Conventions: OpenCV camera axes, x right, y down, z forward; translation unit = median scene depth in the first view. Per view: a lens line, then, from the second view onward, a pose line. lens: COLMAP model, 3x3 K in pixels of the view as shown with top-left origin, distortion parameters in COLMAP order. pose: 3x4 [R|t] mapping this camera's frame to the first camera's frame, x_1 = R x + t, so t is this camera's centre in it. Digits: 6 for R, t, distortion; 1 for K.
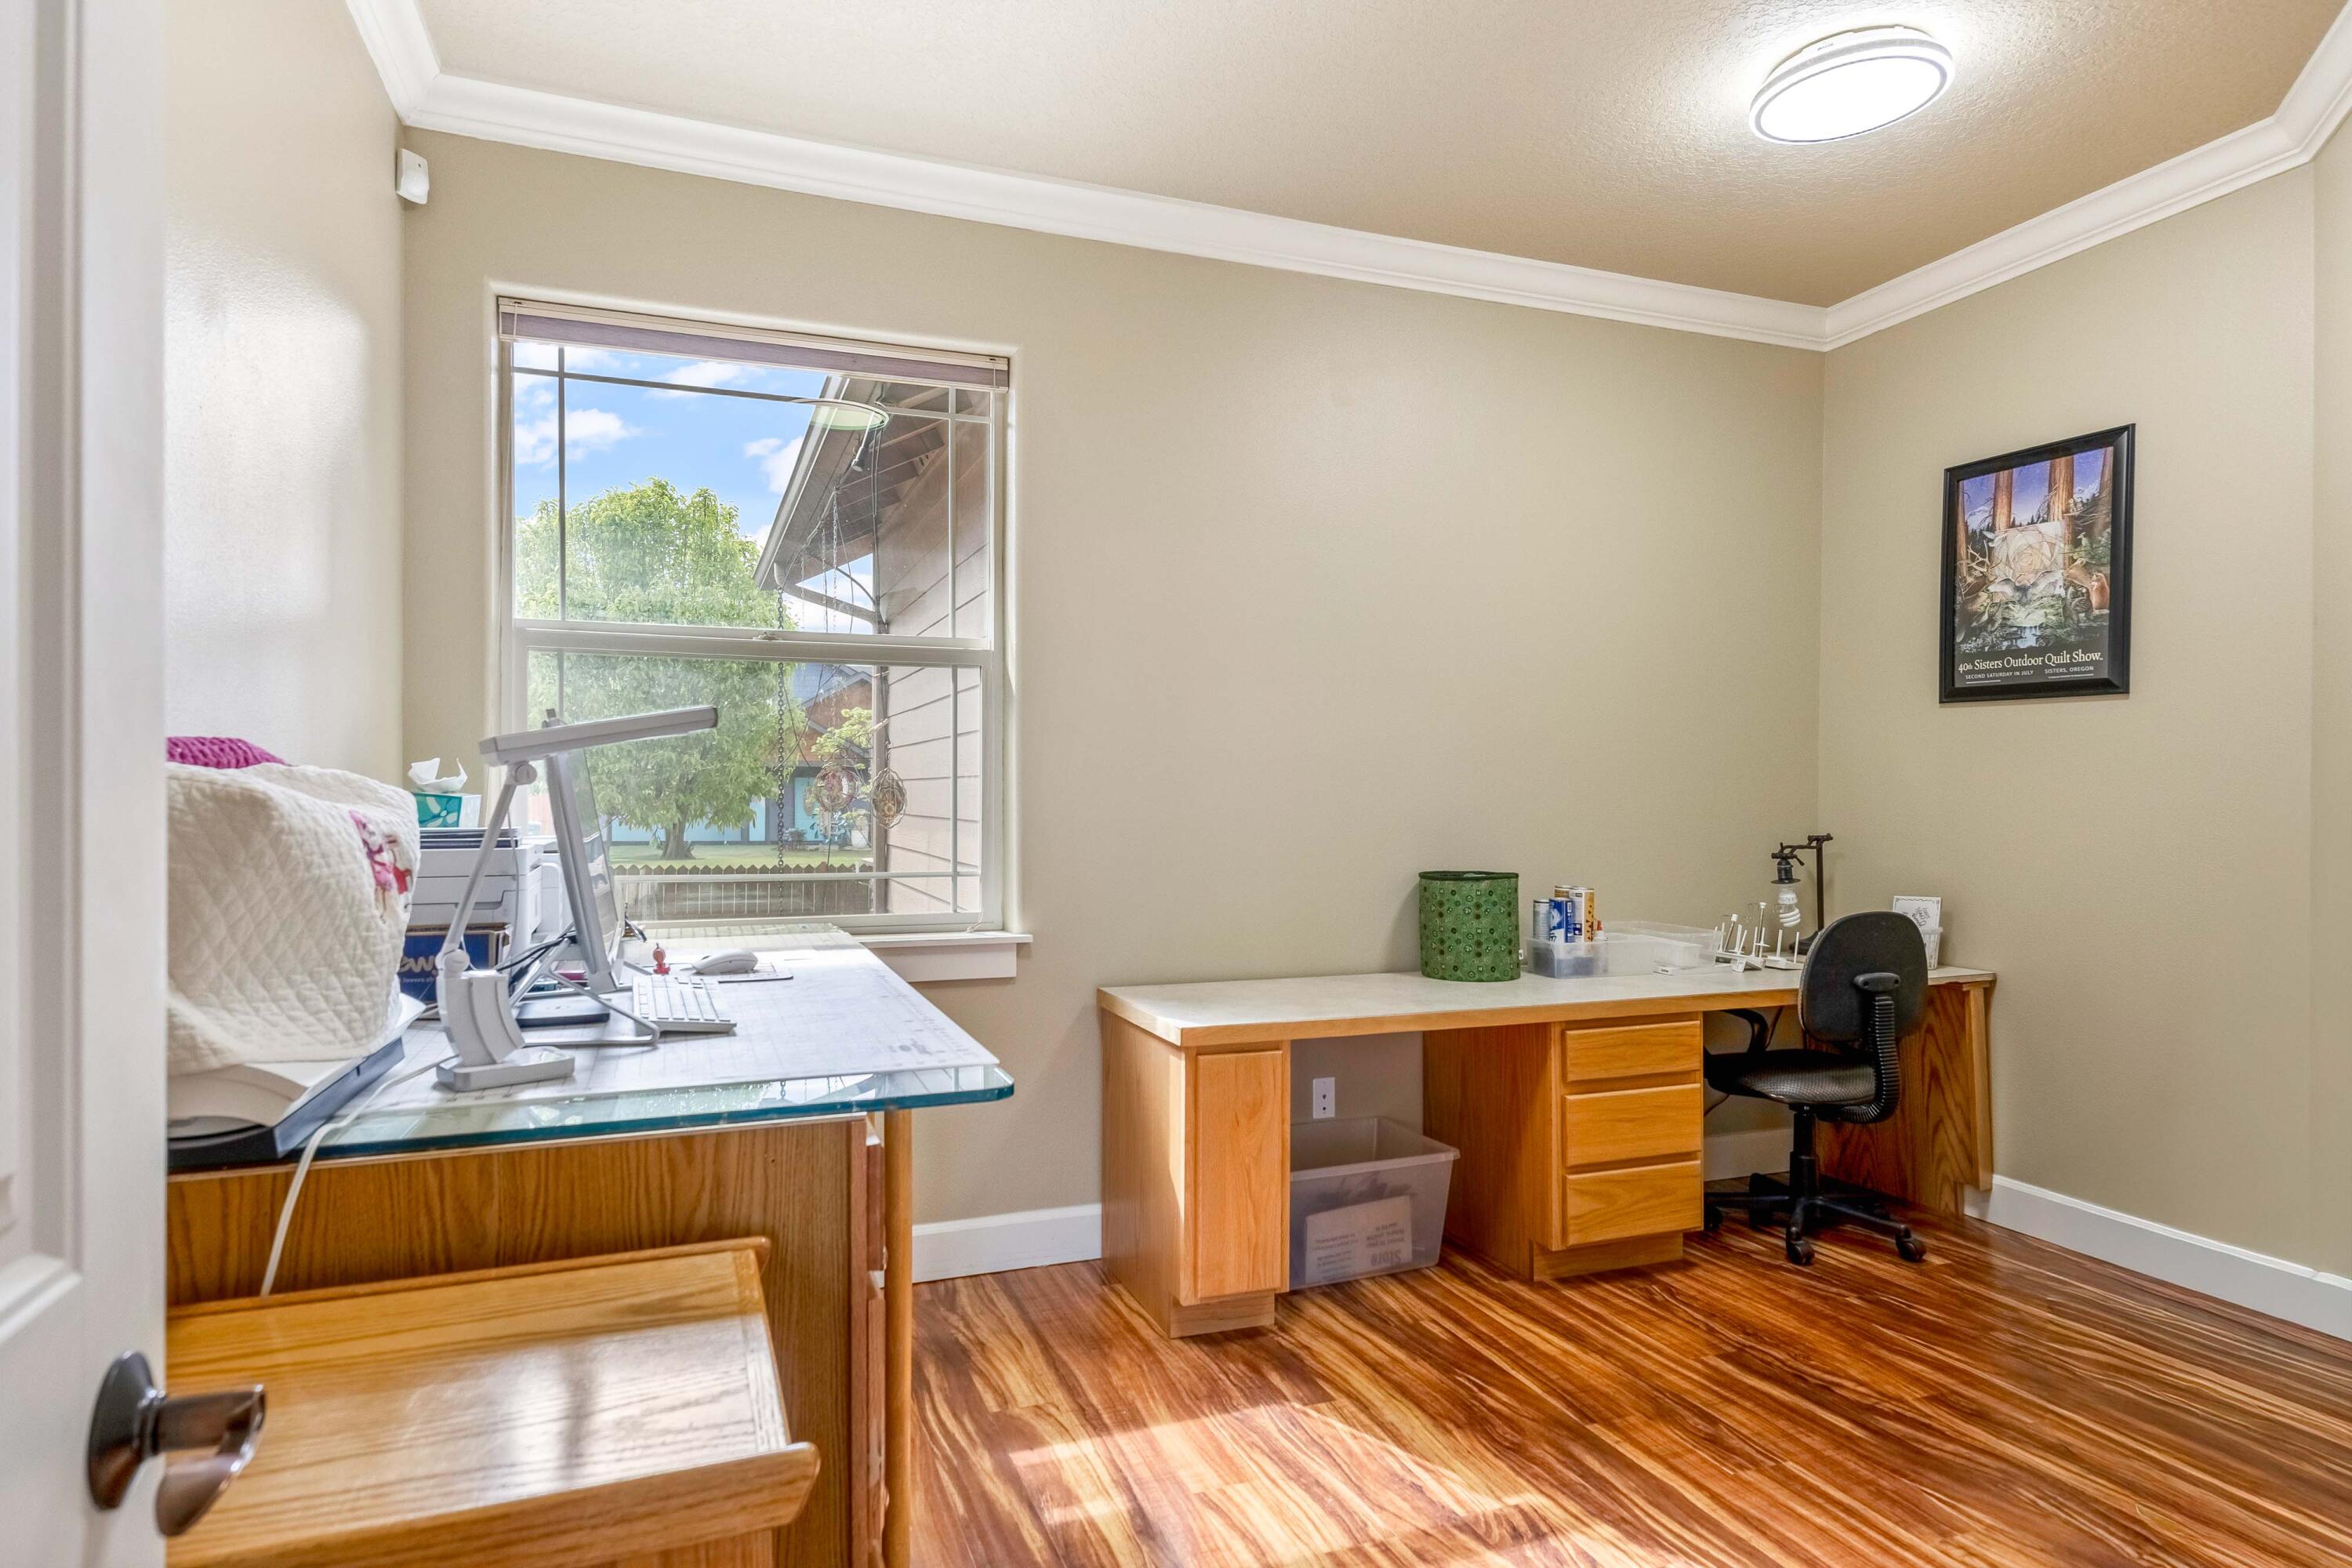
lens RADIAL K [[1355.9, 0, 1183.3], [0, 1355.9, 788.4], [0, 0, 1]] dist [-0.000076, -0.000046]
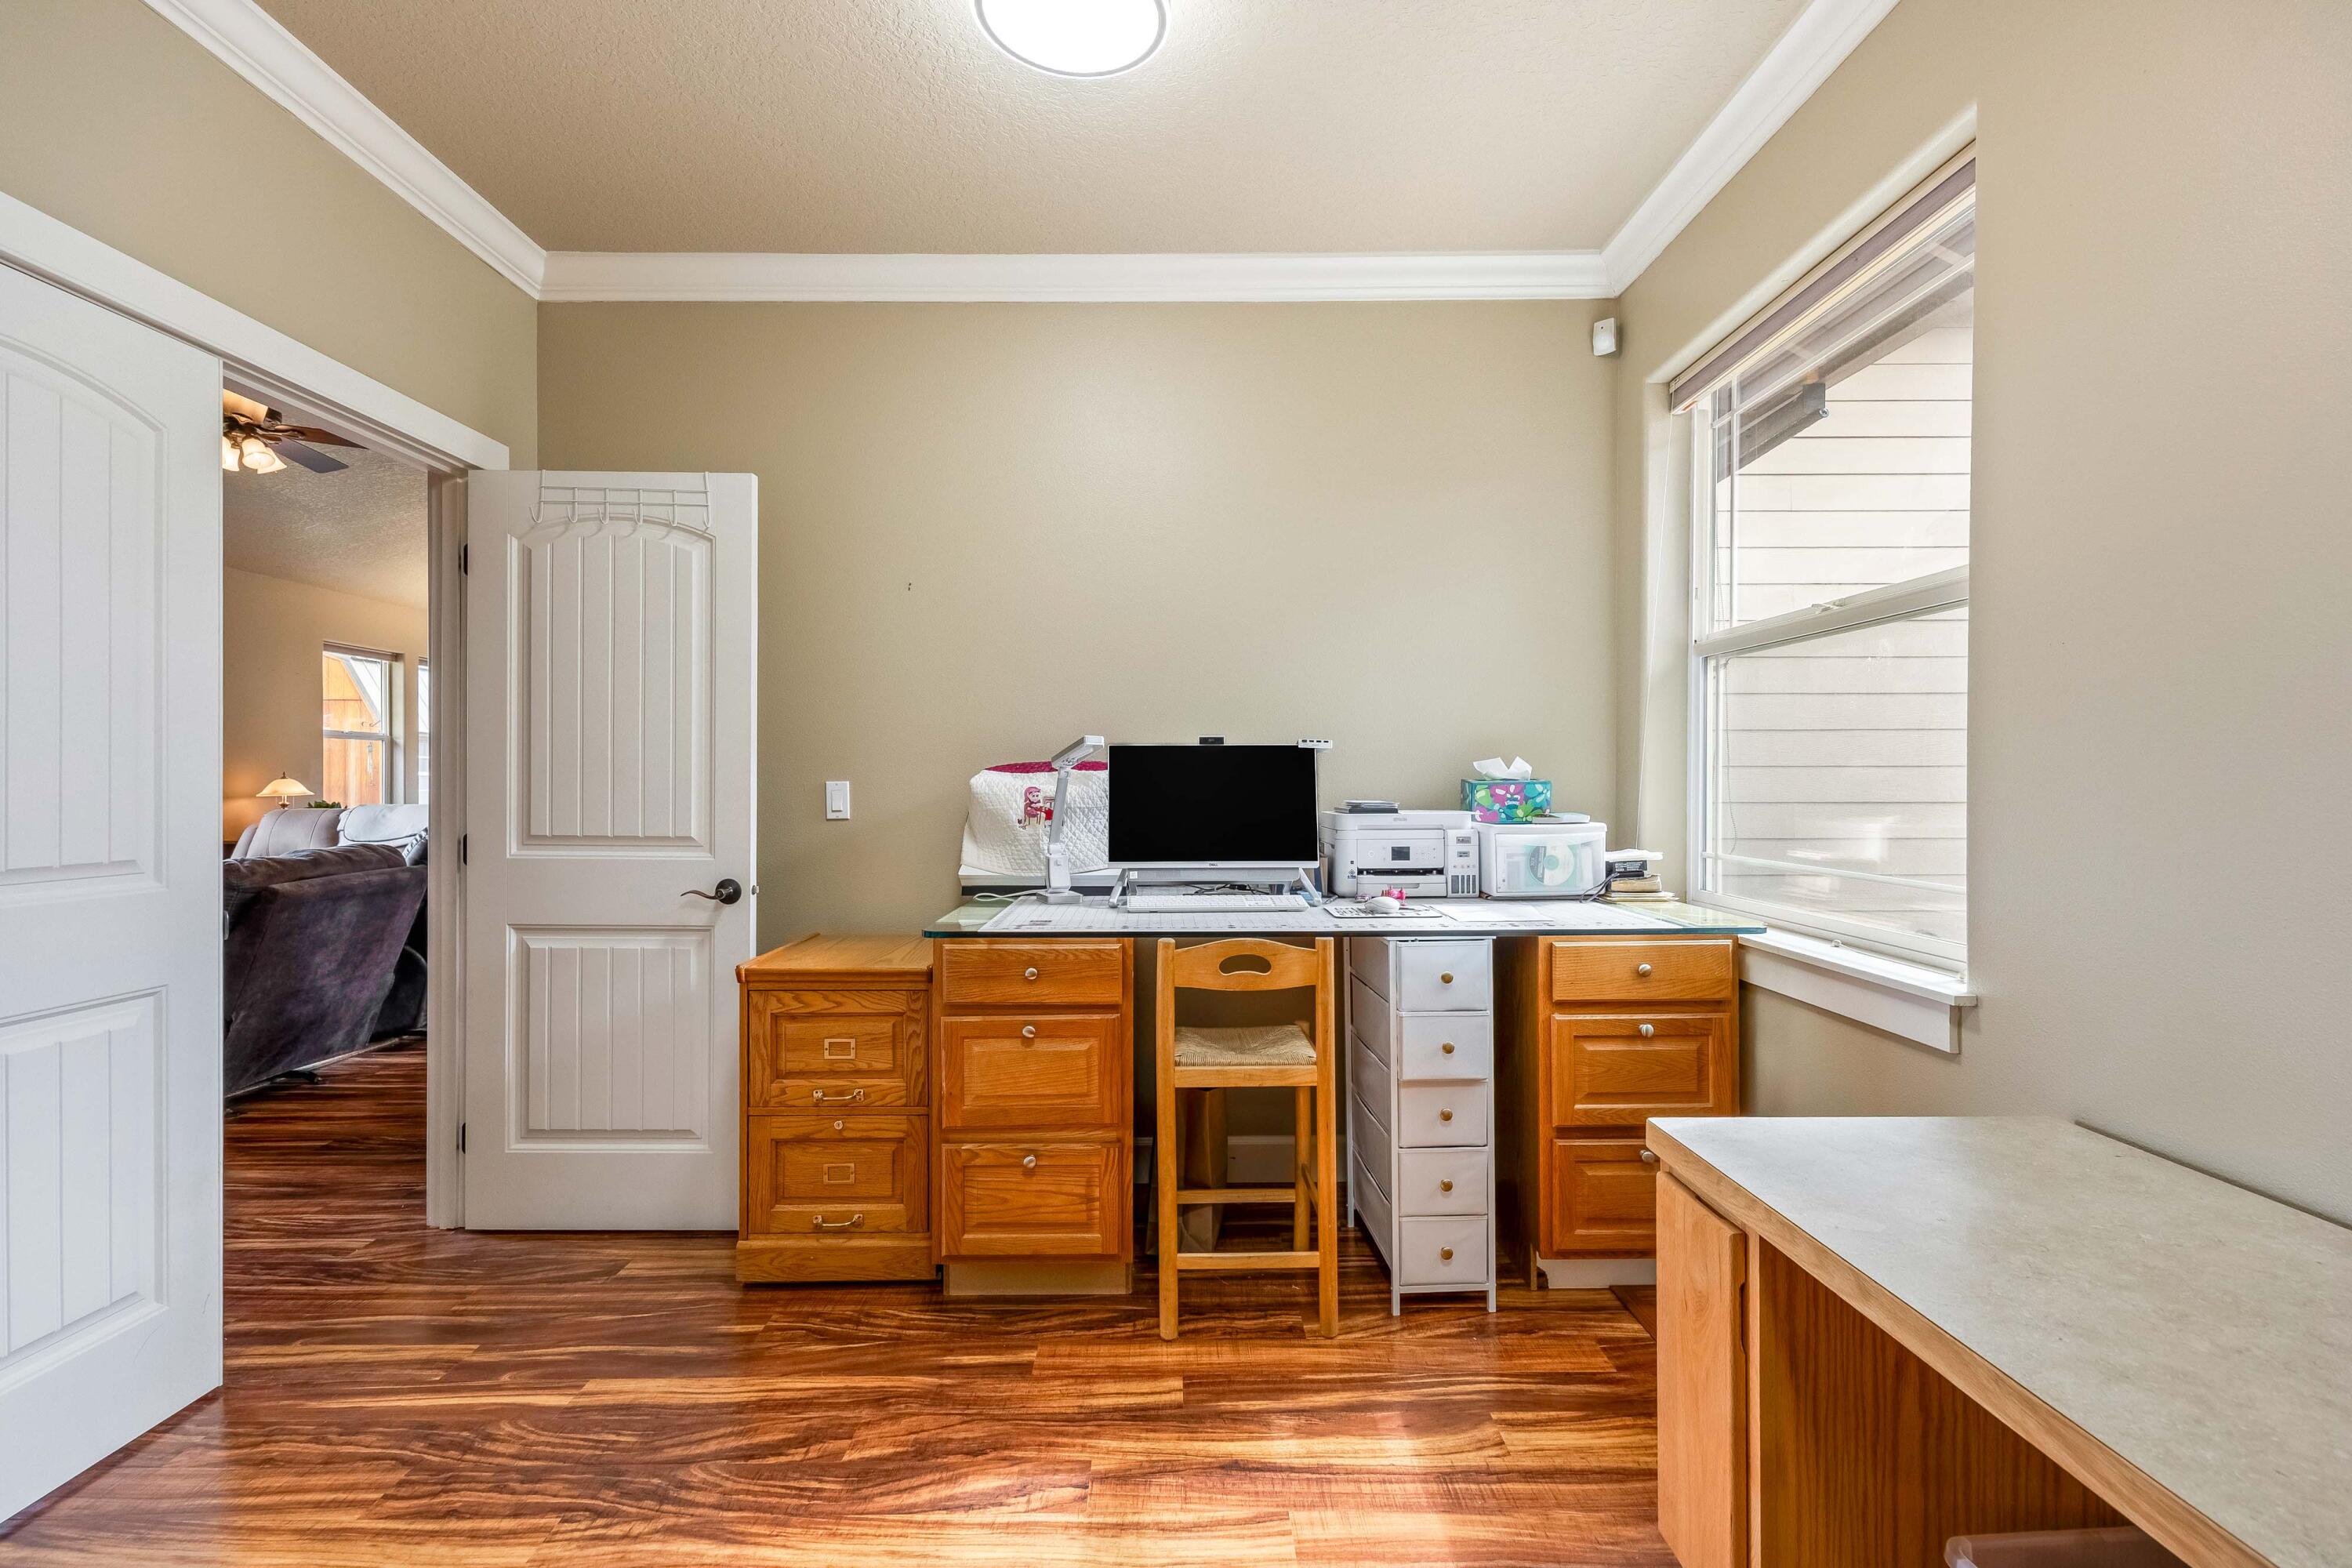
lens RADIAL K [[1073.8, 0, 1185.1], [0, 1073.8, 783.7], [0, 0, 1]] dist [0.020007, -0.007599]
pose [[-0.372863, -0.000929, -0.927886, 0.678717], [0.000388, 0.999999, -0.001158, 0.006999], [0.927887, -0.000792, -0.372862, 1.110658]]
